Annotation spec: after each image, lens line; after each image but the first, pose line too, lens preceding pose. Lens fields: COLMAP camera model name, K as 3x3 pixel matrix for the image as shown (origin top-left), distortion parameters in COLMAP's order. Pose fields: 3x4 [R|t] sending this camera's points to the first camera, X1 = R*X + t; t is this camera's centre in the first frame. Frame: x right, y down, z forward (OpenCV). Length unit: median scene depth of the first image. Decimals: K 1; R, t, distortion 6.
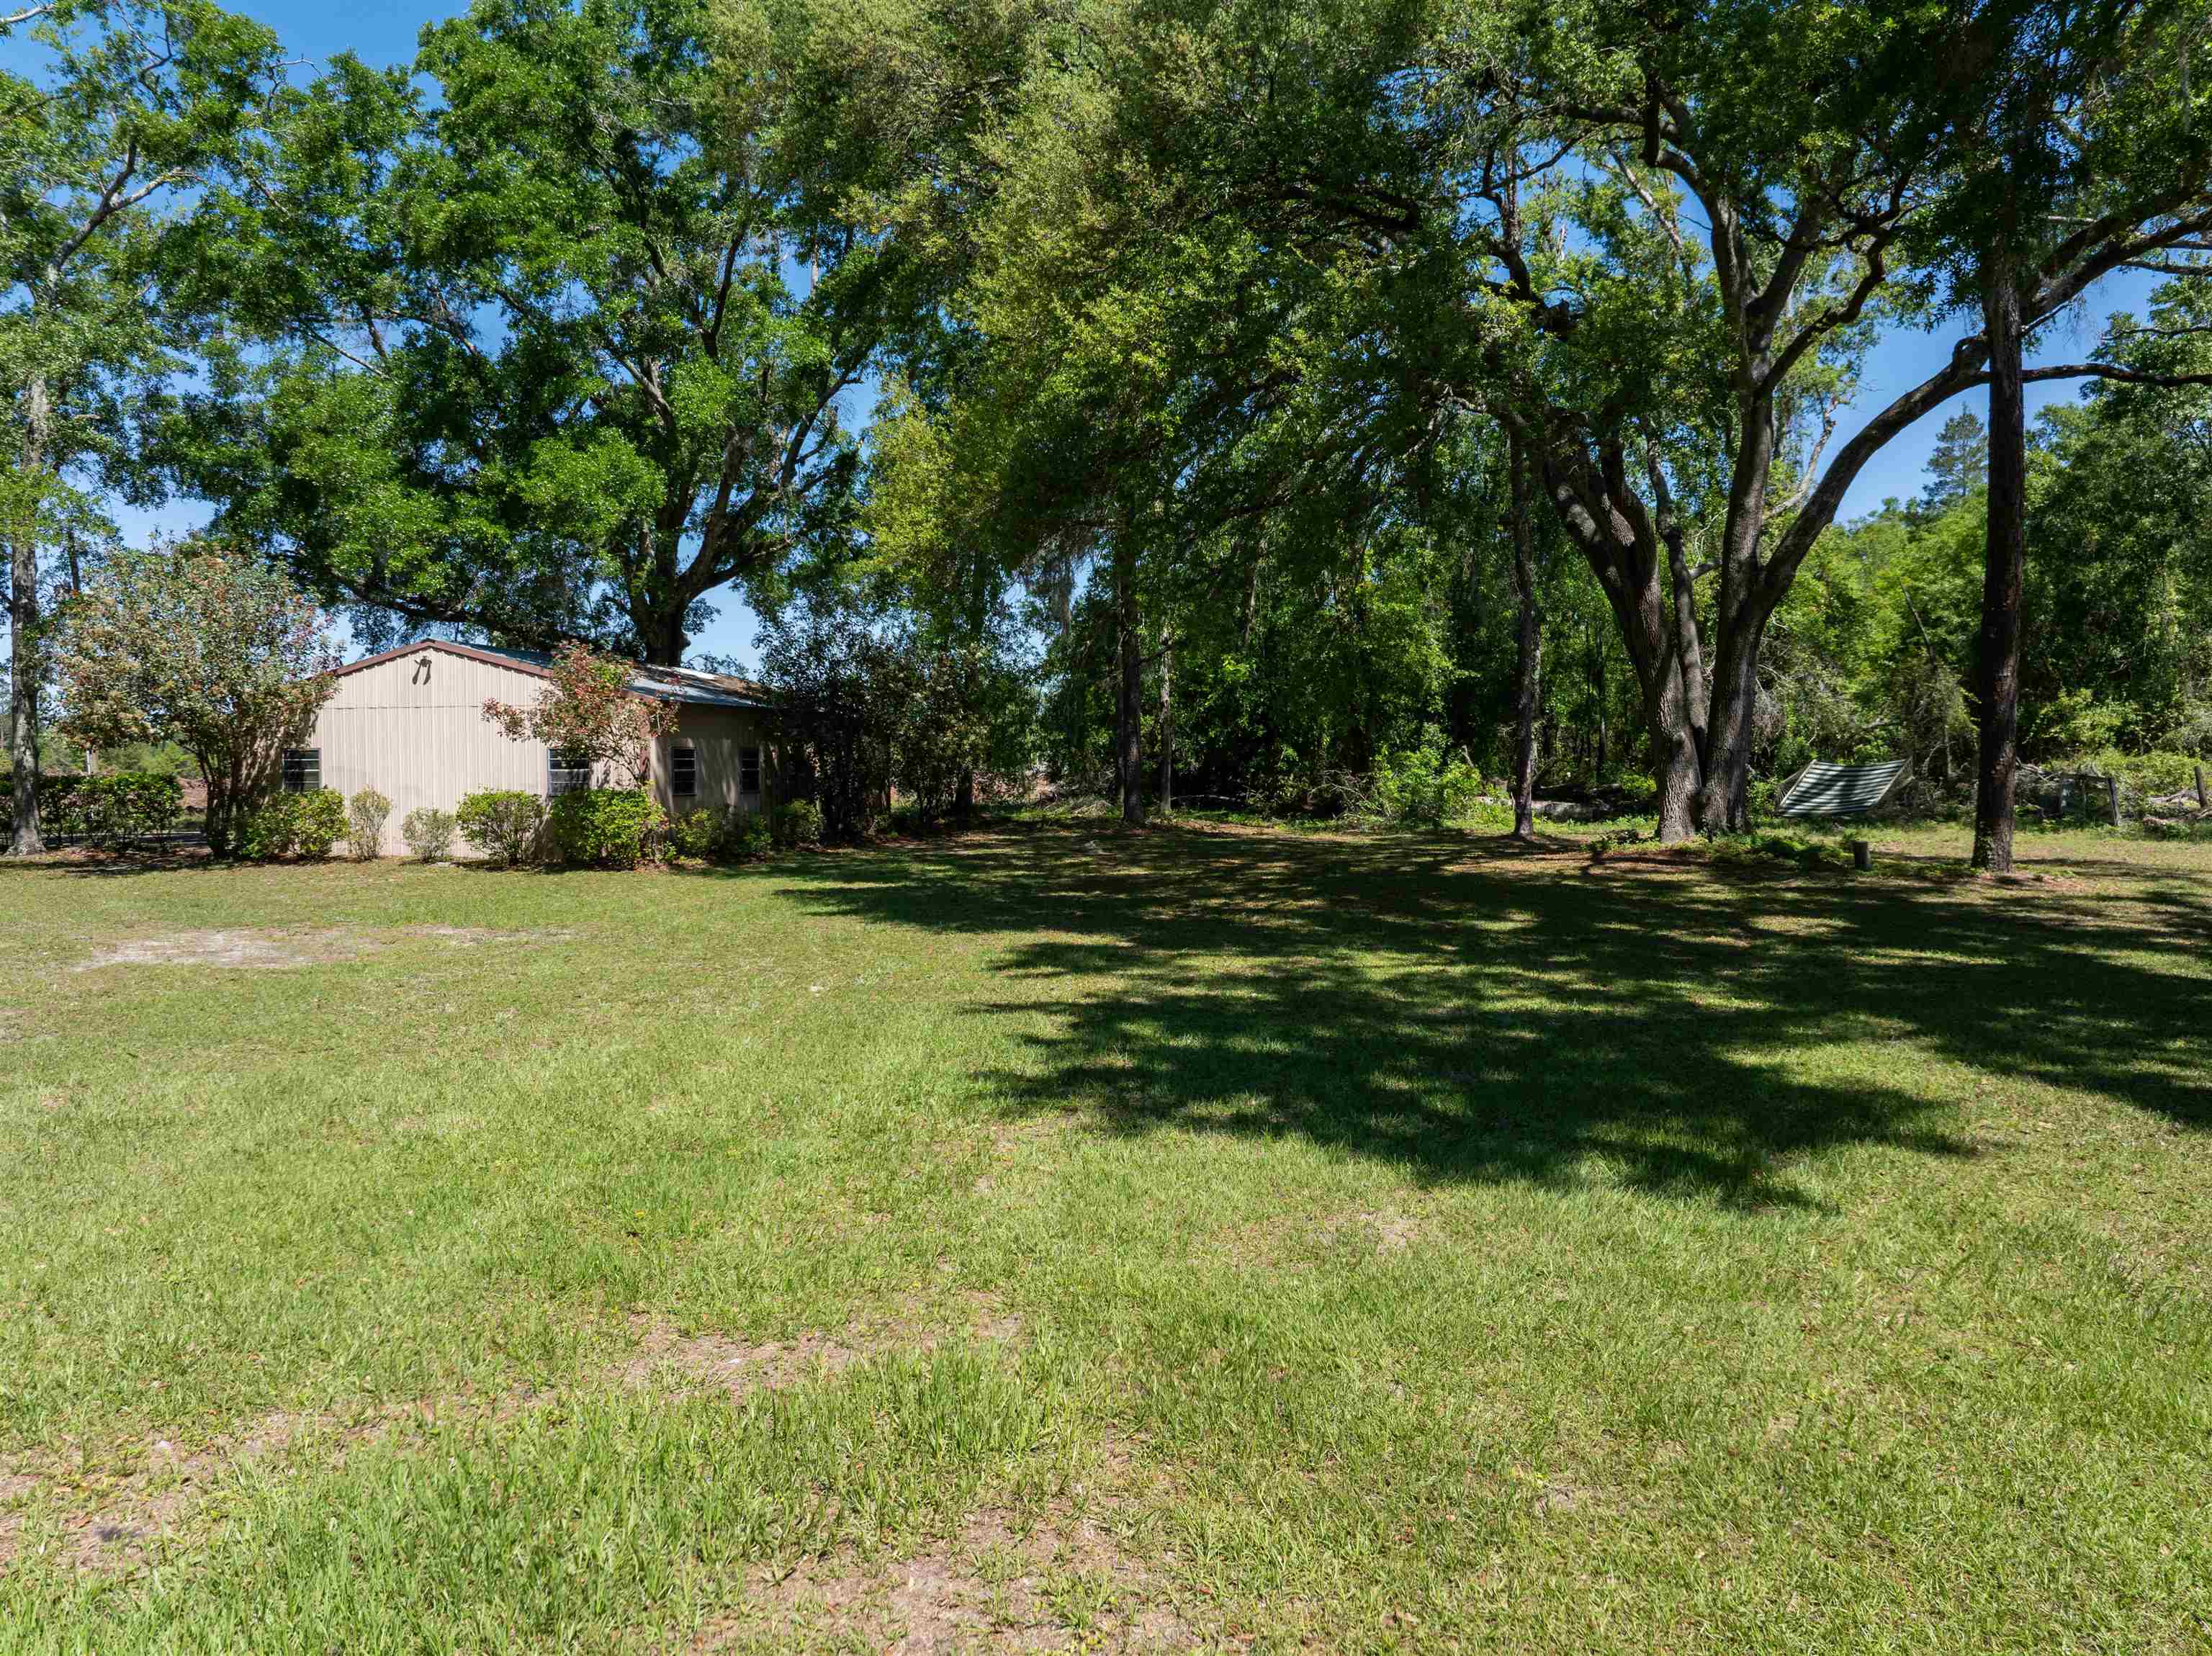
lens RADIAL K [[1757.3, 0, 1123.1], [0, 1757.3, 821.6], [0, 0, 1]] dist [0.002565, 0.001920]
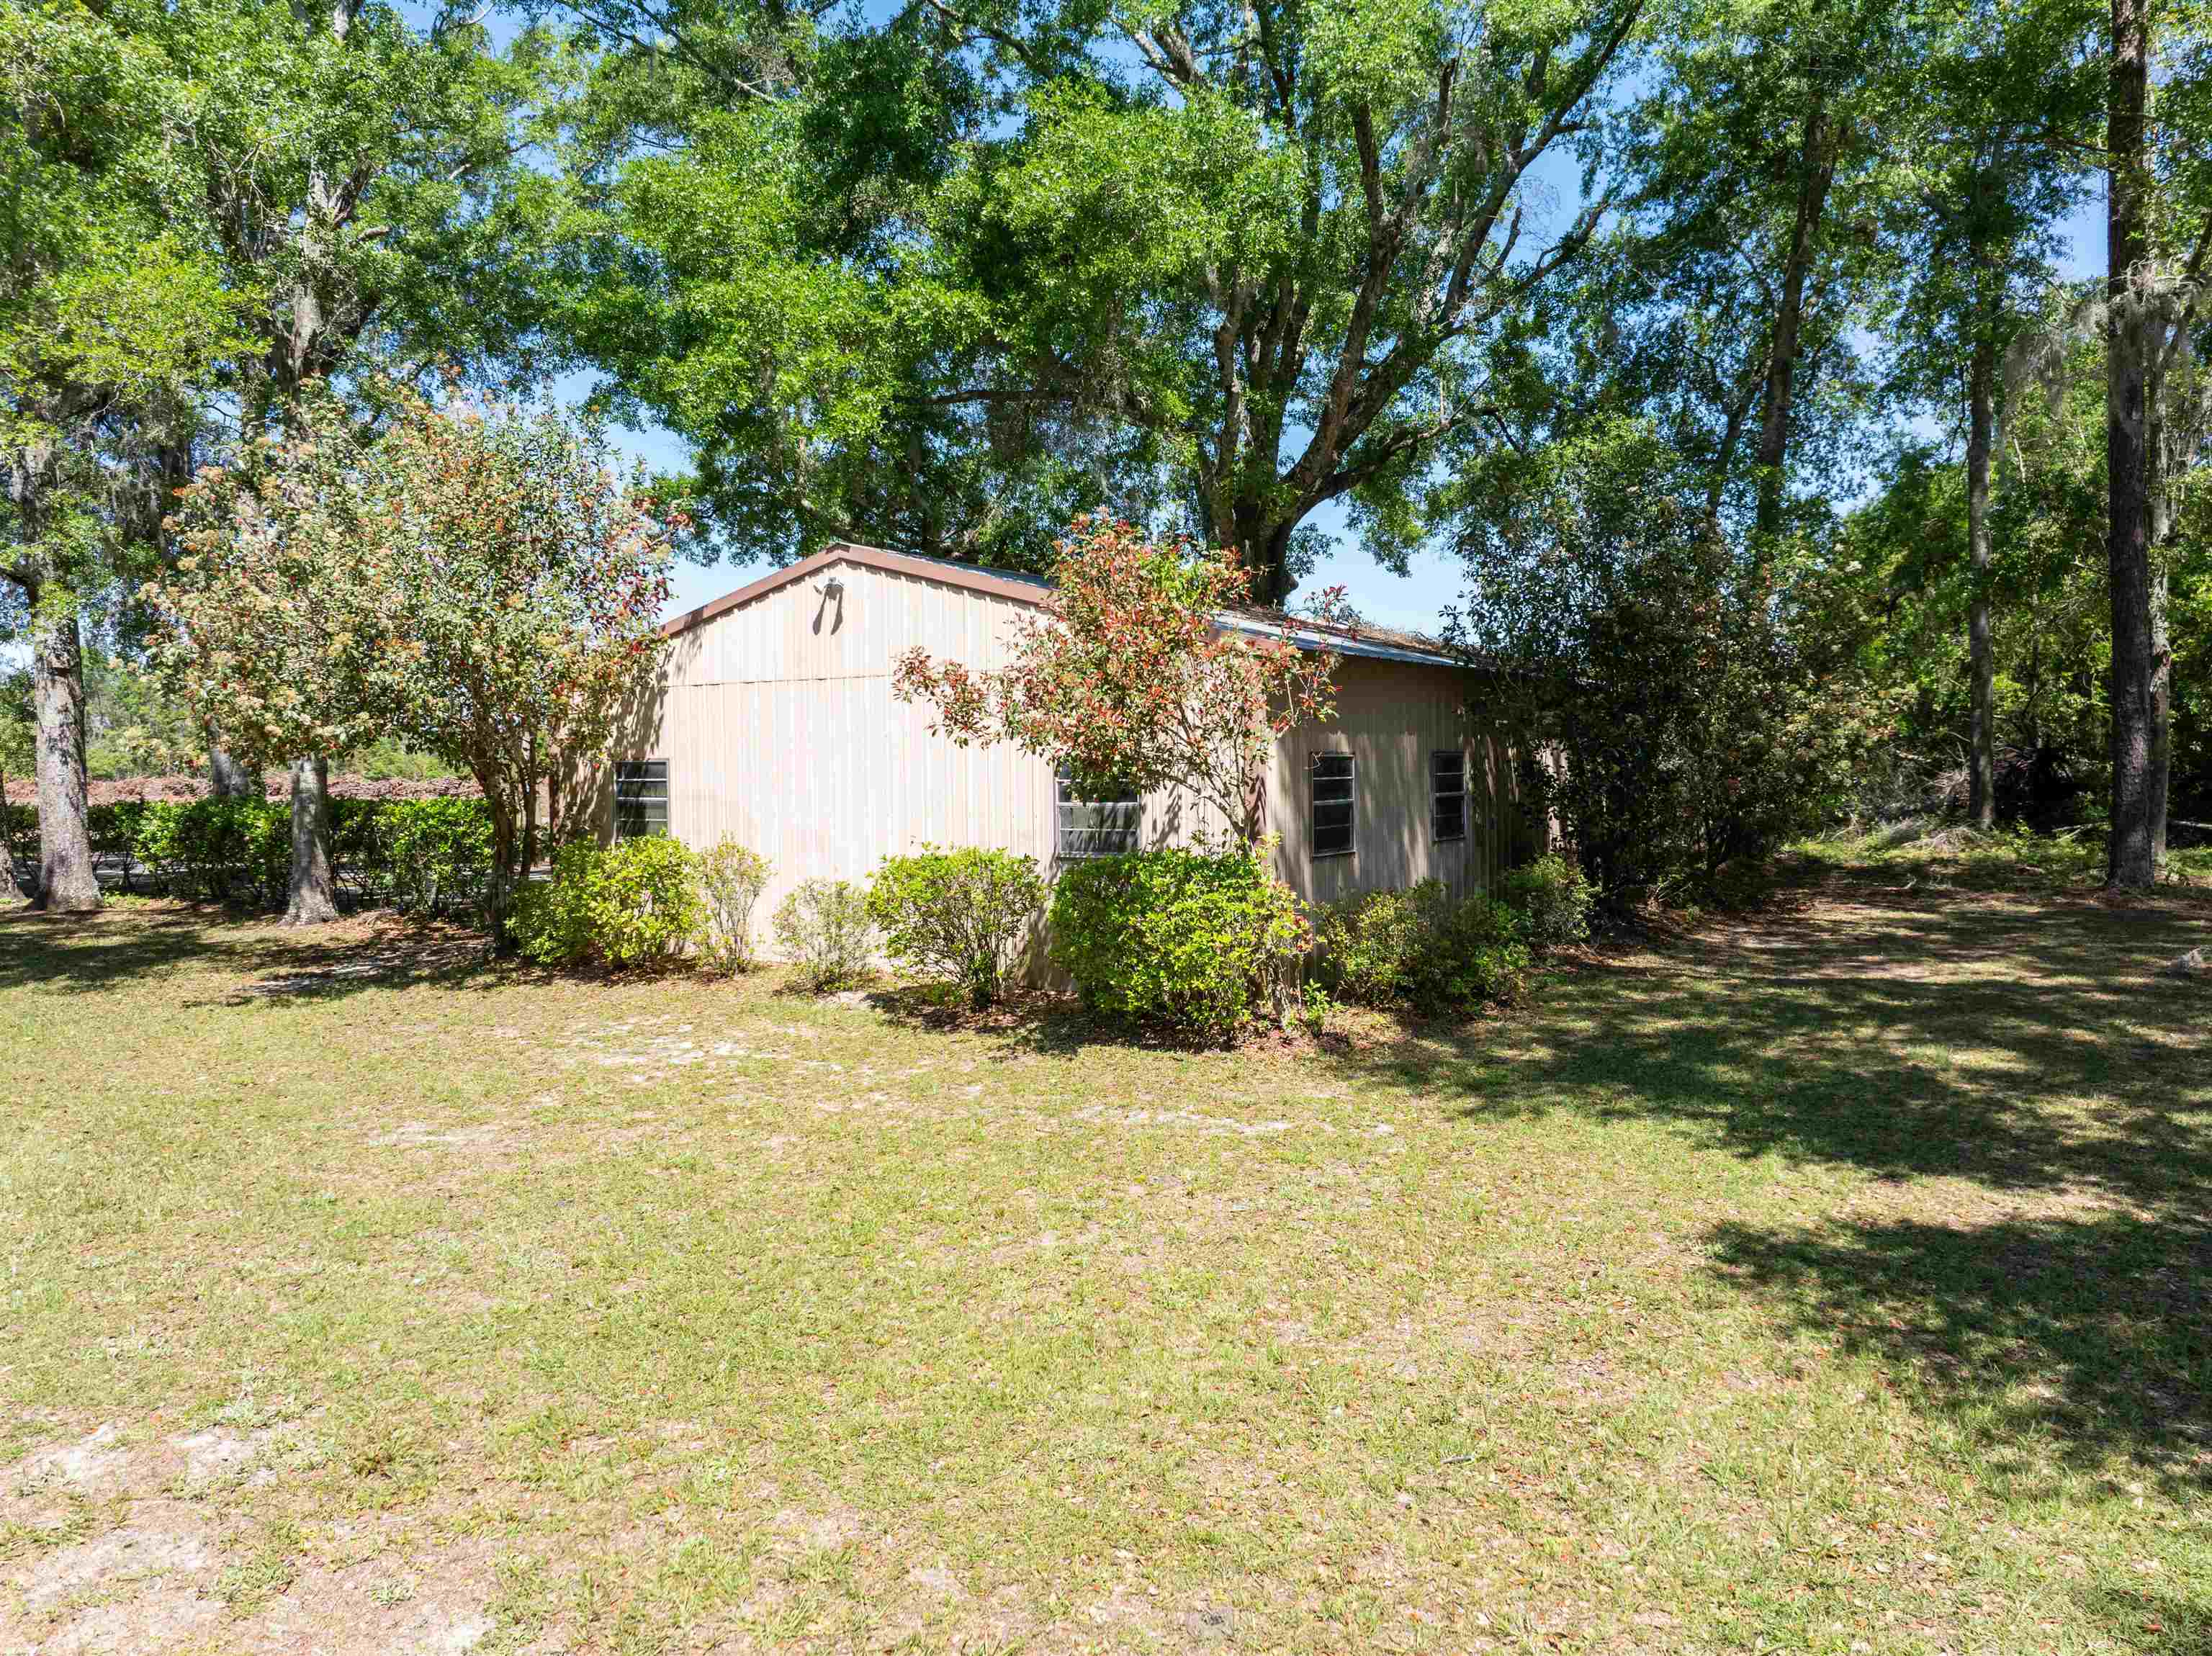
lens RADIAL K [[1757.3, 0, 1123.1], [0, 1757.3, 821.6], [0, 0, 1]] dist [0.002565, 0.001920]
pose [[0.951383, 0.005298, -0.307965, -0.166036], [-0.003616, 0.999975, 0.006033, -0.027902], [0.307989, -0.004626, 0.951379, 0.563551]]
